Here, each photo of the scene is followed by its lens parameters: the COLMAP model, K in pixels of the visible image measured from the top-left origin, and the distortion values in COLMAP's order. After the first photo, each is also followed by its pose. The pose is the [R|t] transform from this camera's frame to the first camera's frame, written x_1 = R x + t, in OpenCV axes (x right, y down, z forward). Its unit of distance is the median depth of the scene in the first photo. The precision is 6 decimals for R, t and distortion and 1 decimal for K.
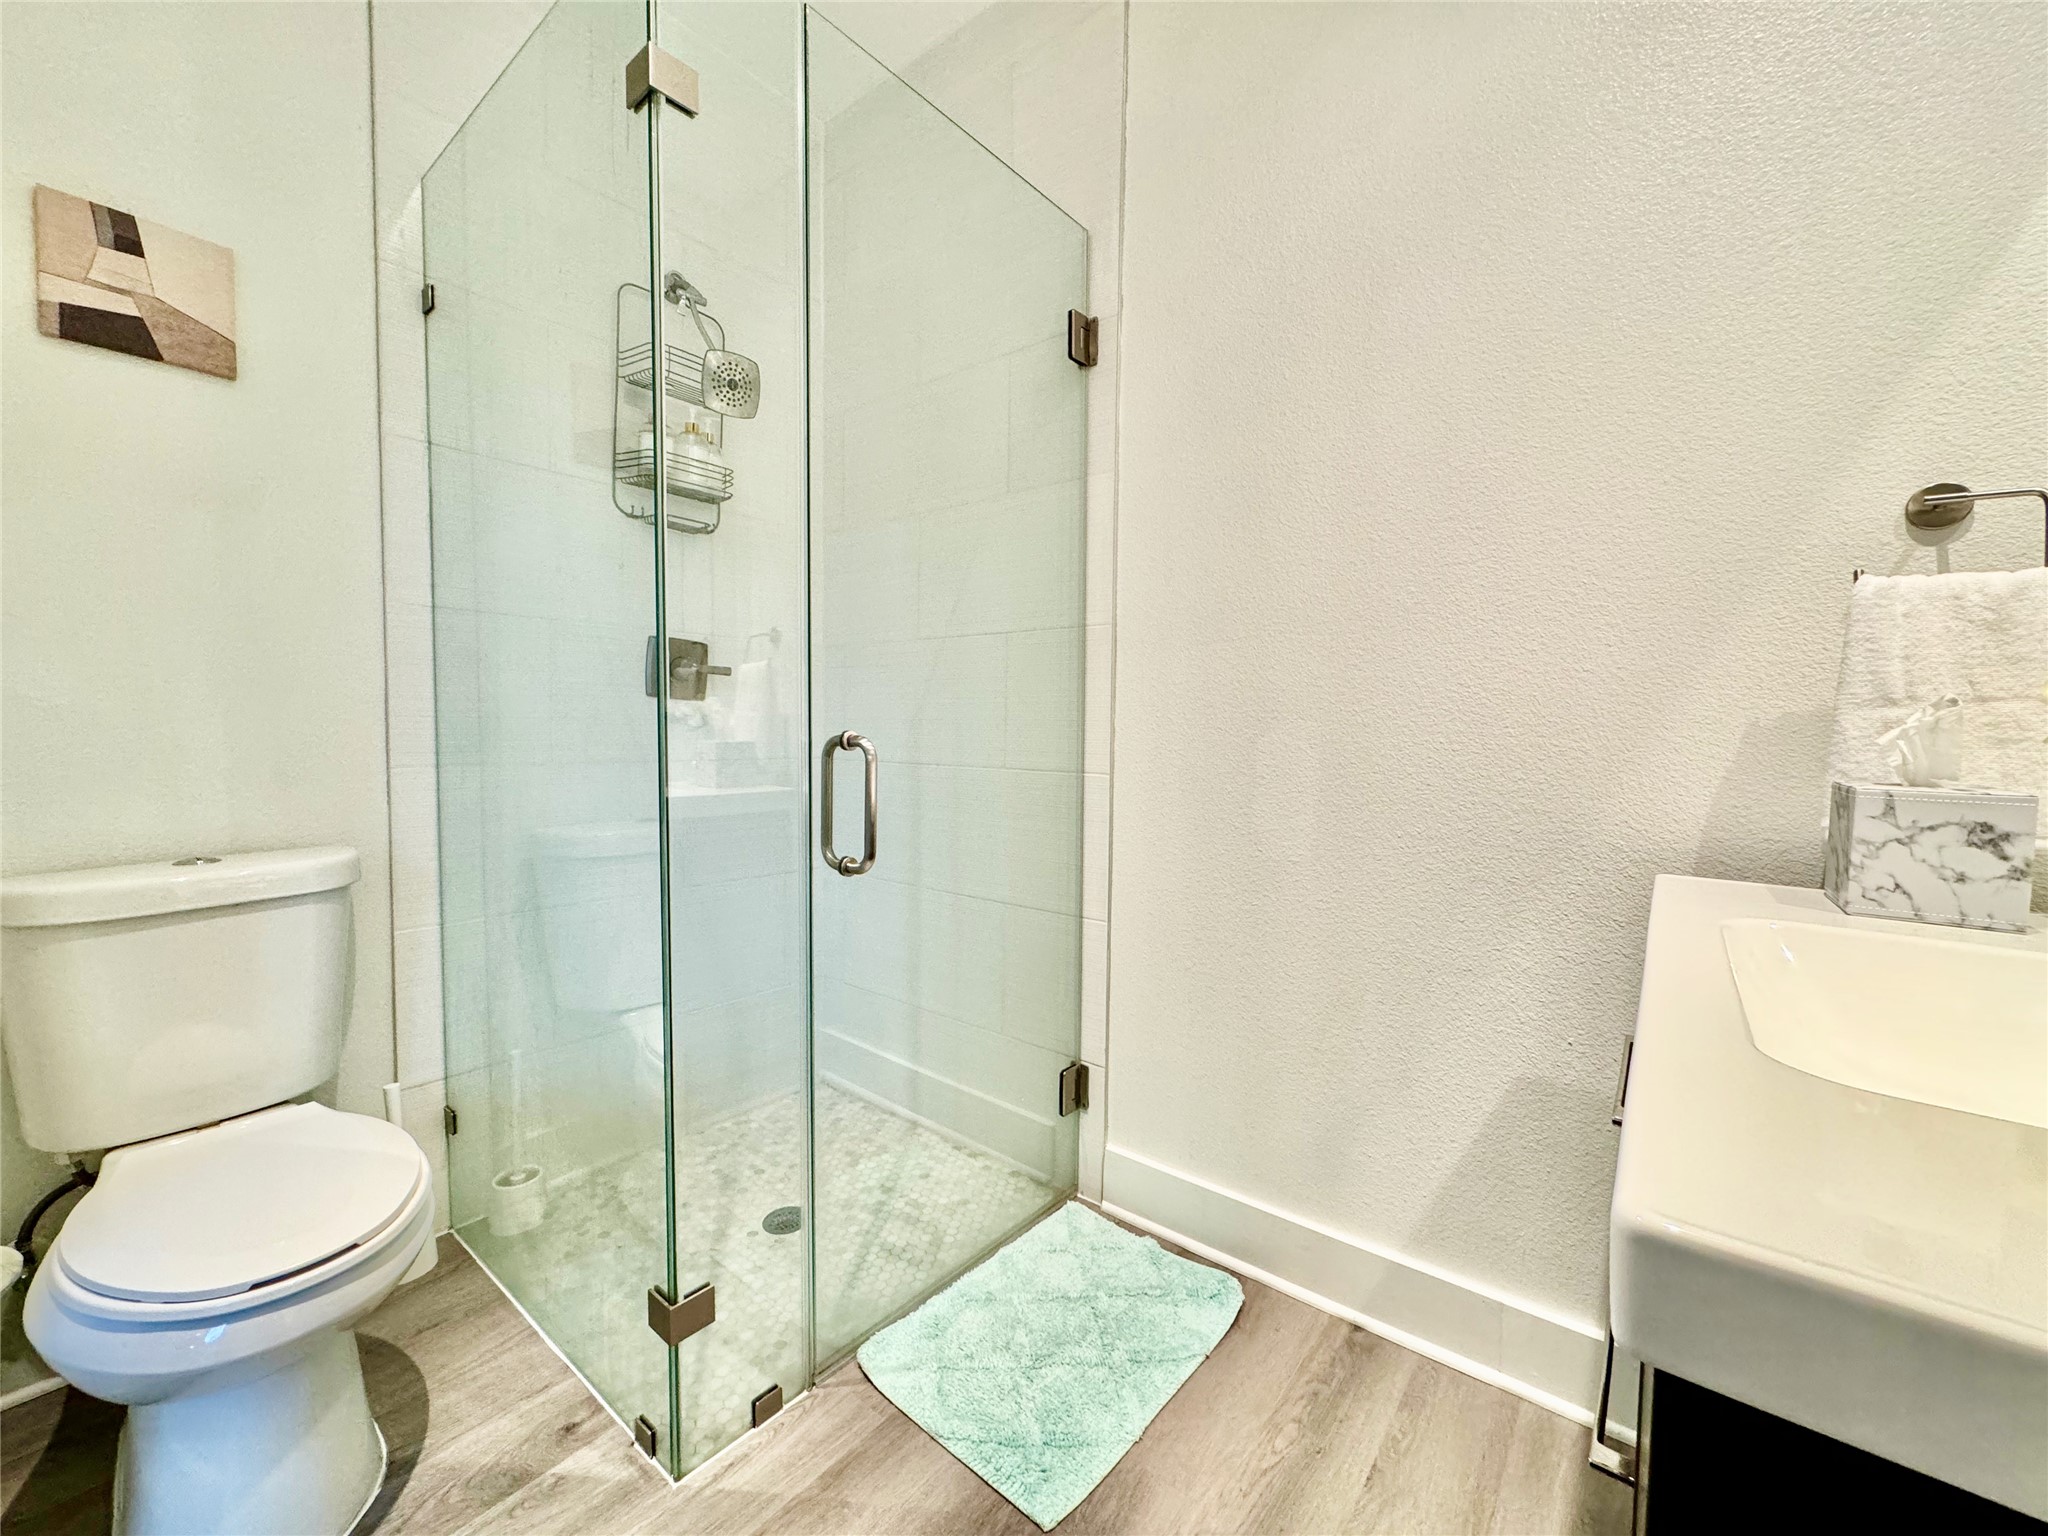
lens RADIAL K [[818.0, 0, 1020.2], [0, 818.0, 769.0], [0, 0, 1]] dist [0.007084, -0.001246]
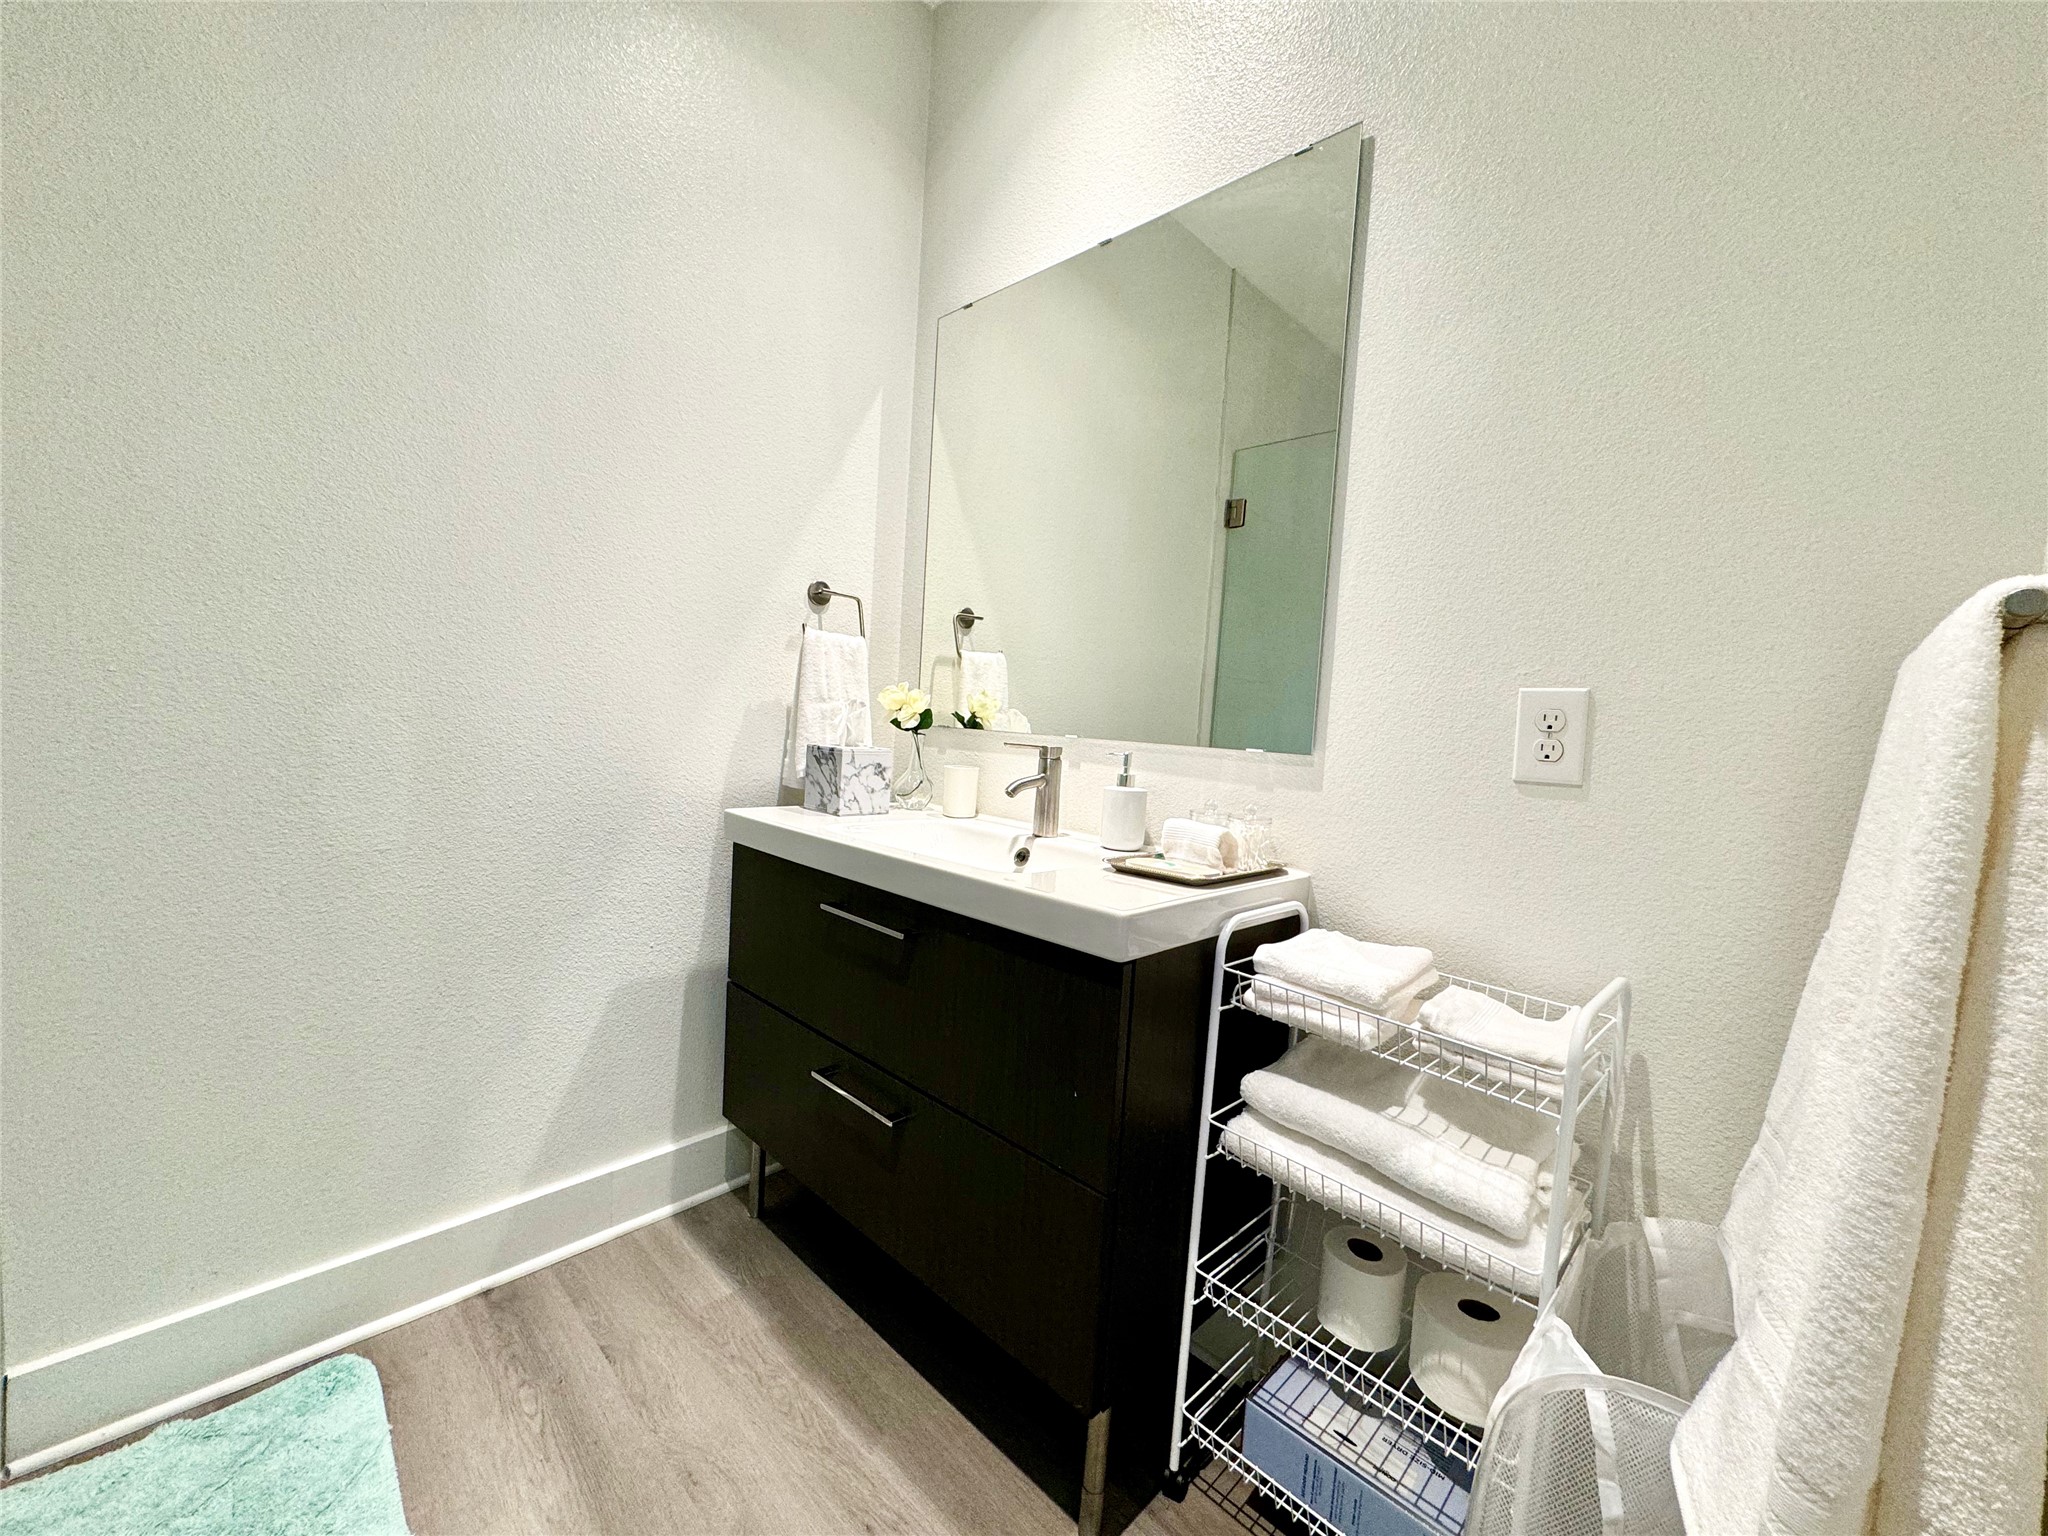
lens RADIAL K [[818.0, 0, 1019.3], [0, 818.0, 769.0], [0, 0, 1]] dist [0.007084, -0.001246]
pose [[0.110800, -0.070382, 0.991347, -0.542755], [-0.000511, 0.997485, 0.070875, -0.043235], [-0.993843, -0.008360, 0.110485, 0.270410]]
